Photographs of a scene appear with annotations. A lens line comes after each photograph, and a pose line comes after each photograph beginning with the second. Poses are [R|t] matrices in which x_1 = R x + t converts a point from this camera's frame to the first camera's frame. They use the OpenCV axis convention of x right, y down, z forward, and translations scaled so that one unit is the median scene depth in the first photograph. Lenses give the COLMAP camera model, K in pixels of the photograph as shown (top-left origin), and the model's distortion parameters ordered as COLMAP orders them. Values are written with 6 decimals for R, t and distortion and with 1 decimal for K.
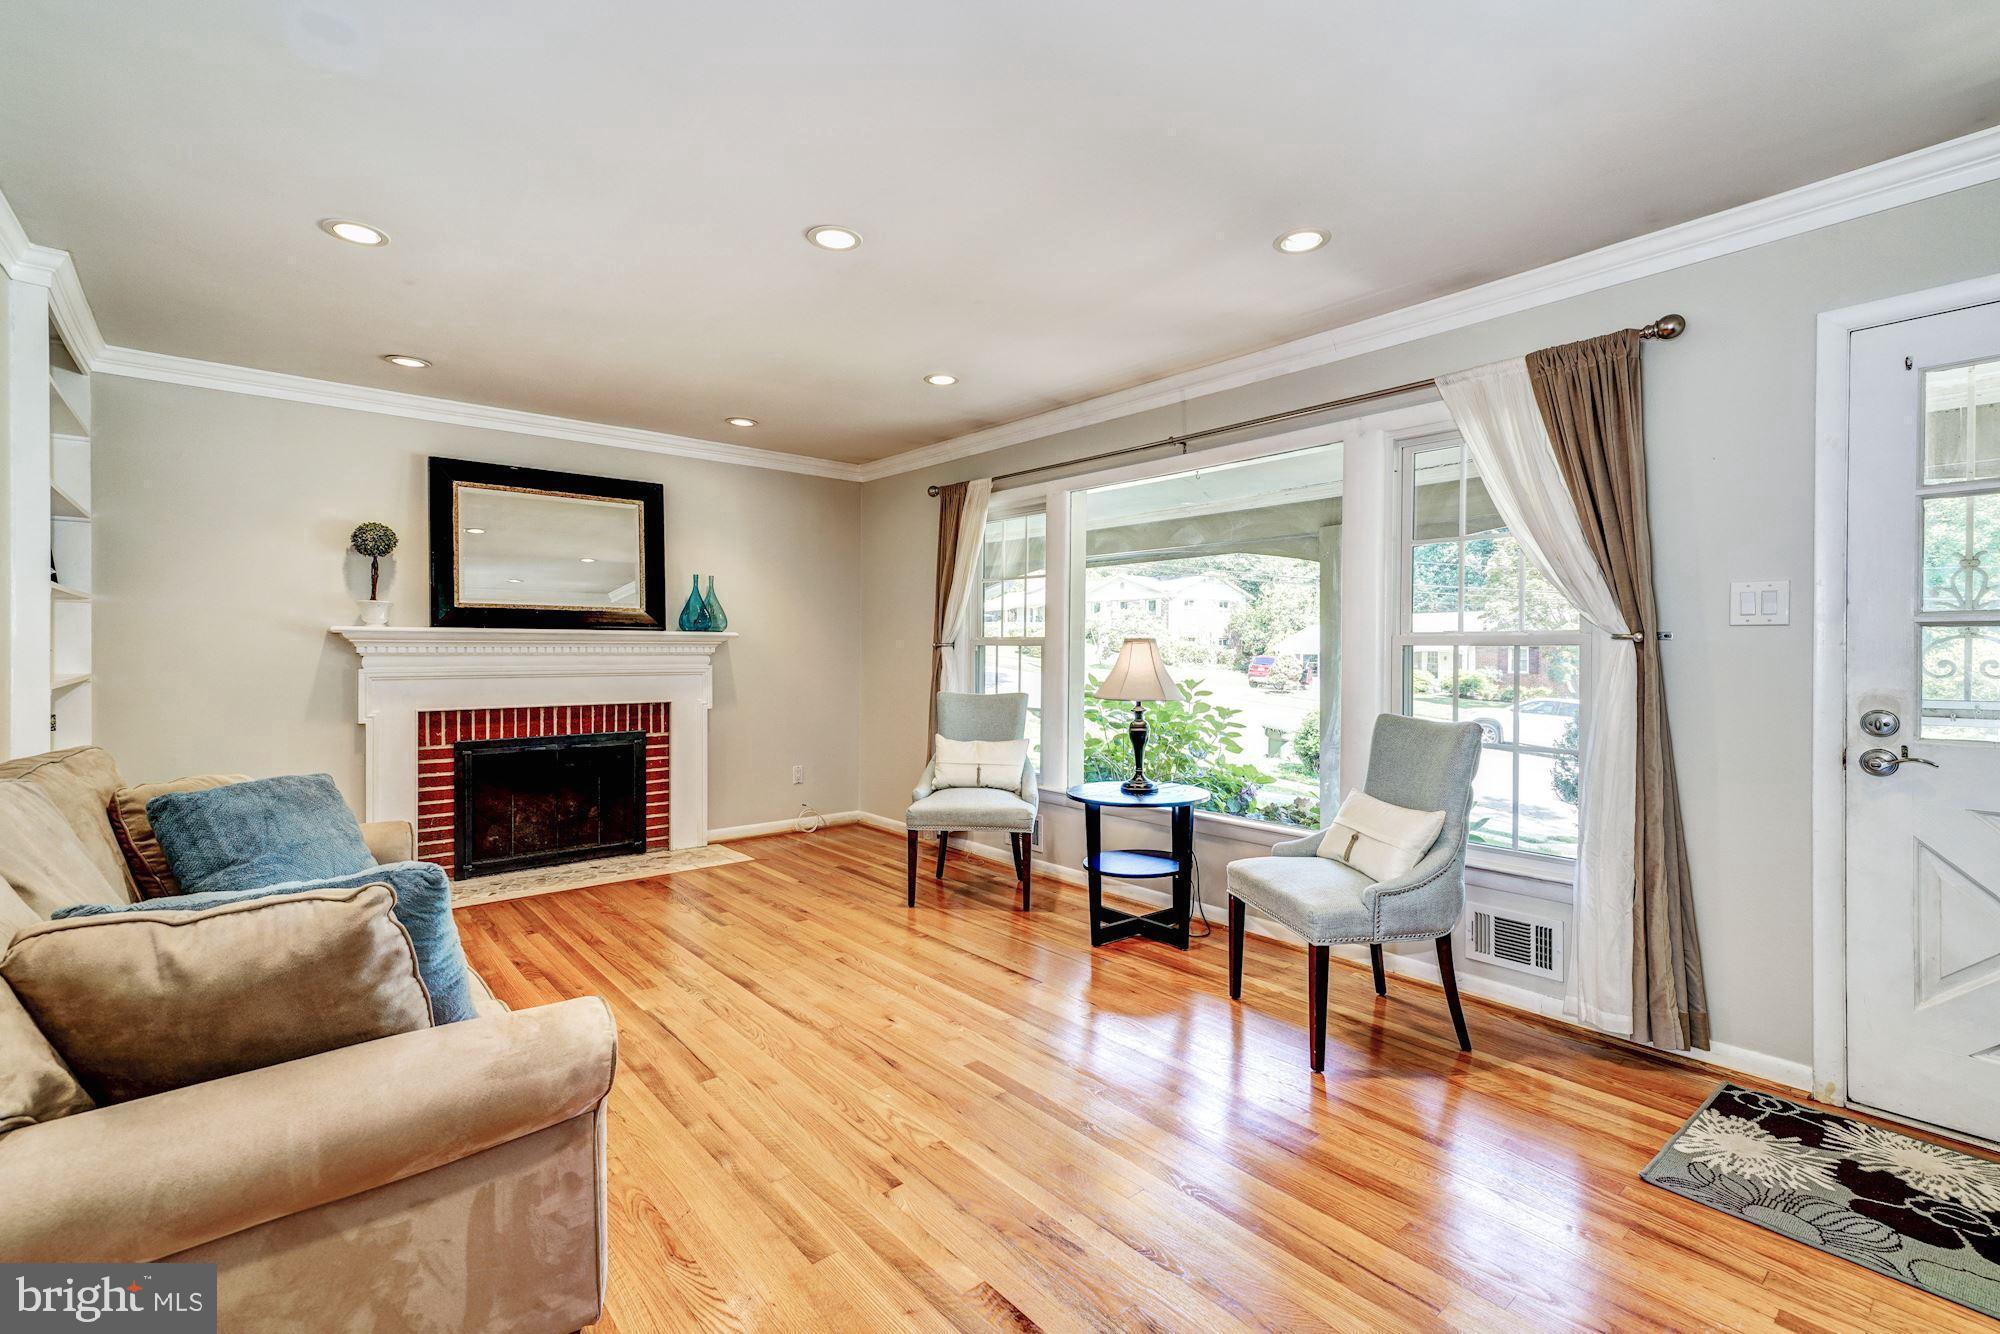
lens RADIAL K [[888.2, 0, 991.2], [0, 888.2, 664.2], [0, 0, 1]] dist [0.007578, 0.001495]
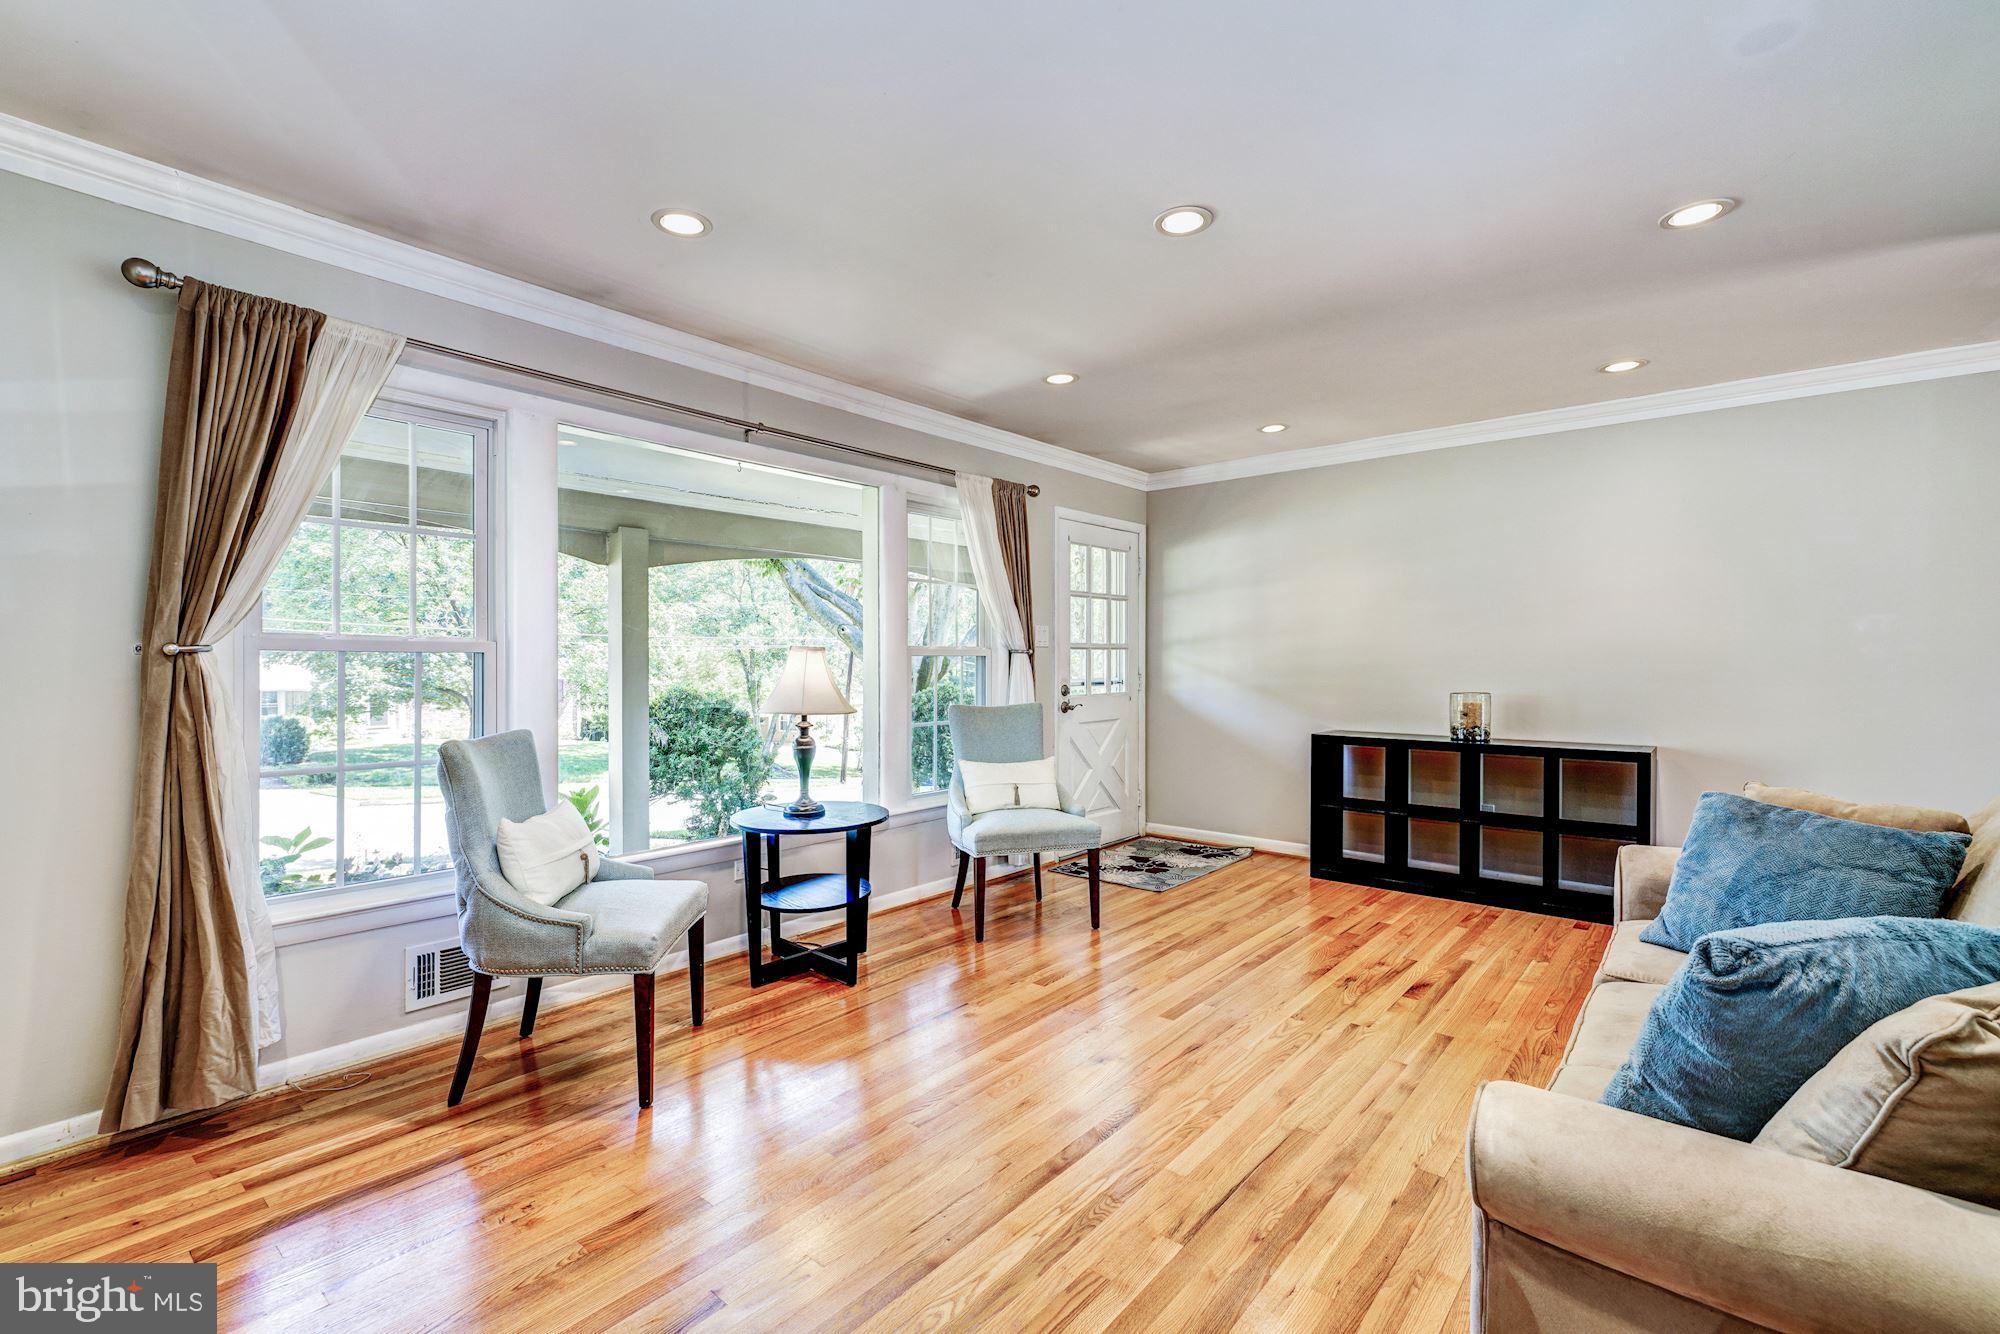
lens RADIAL K [[888.2, 0, 991.2], [0, 888.2, 664.2], [0, 0, 1]] dist [0.007578, 0.001495]
pose [[-0.163074, -0.014017, 0.986514, -0.639679], [0.010013, 0.999824, 0.015862, -0.019441], [-0.986563, 0.012465, -0.162905, 0.801991]]
